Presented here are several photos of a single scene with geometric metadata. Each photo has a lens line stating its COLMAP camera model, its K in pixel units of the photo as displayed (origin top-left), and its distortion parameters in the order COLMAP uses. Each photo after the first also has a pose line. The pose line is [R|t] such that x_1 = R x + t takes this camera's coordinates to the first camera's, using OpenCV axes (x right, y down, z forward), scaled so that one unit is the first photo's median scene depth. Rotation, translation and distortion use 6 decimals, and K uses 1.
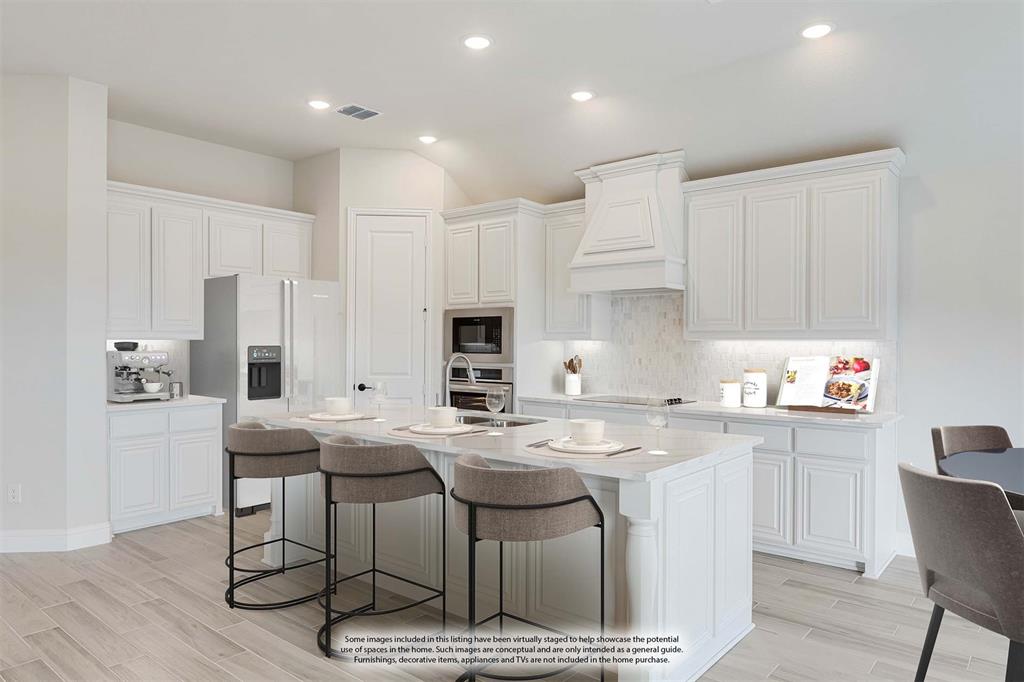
lens RADIAL K [[664.1, 0, 506.8], [0, 664.1, 340.0], [0, 0, 1]] dist [0.010587, 0.002770]
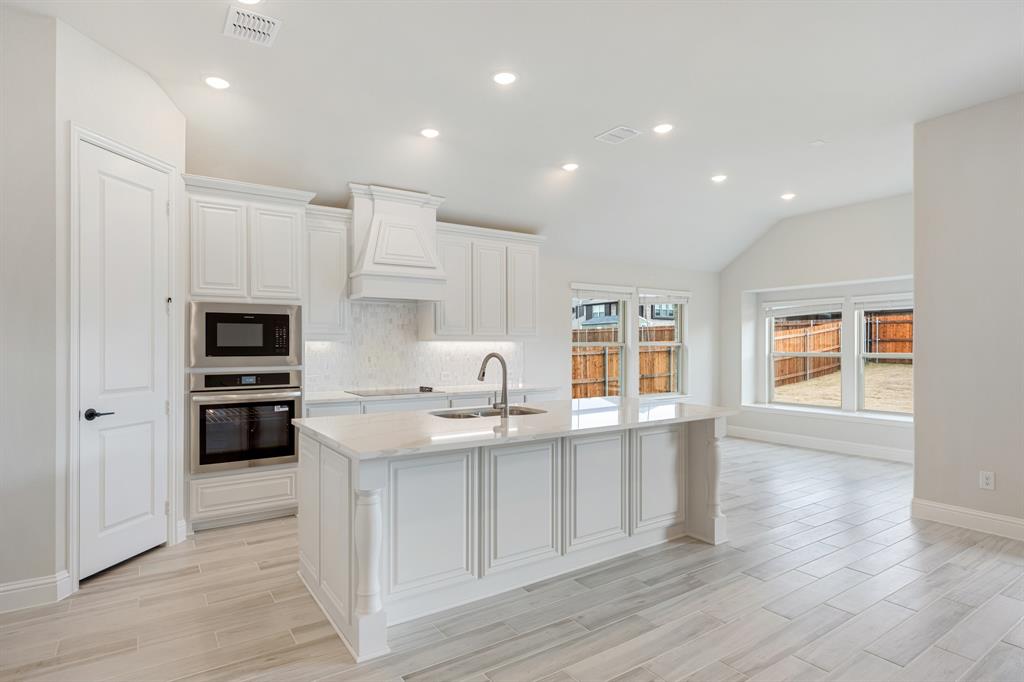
lens RADIAL K [[530.1, 0, 495.4], [0, 530.1, 338.2], [0, 0, 1]] dist [0.000420, 0.001259]
pose [[0.297851, 0.006696, 0.954589, -0.620481], [-0.004143, 0.999975, -0.005722, -0.000431], [-0.954603, -0.002251, 0.297871, 0.510077]]
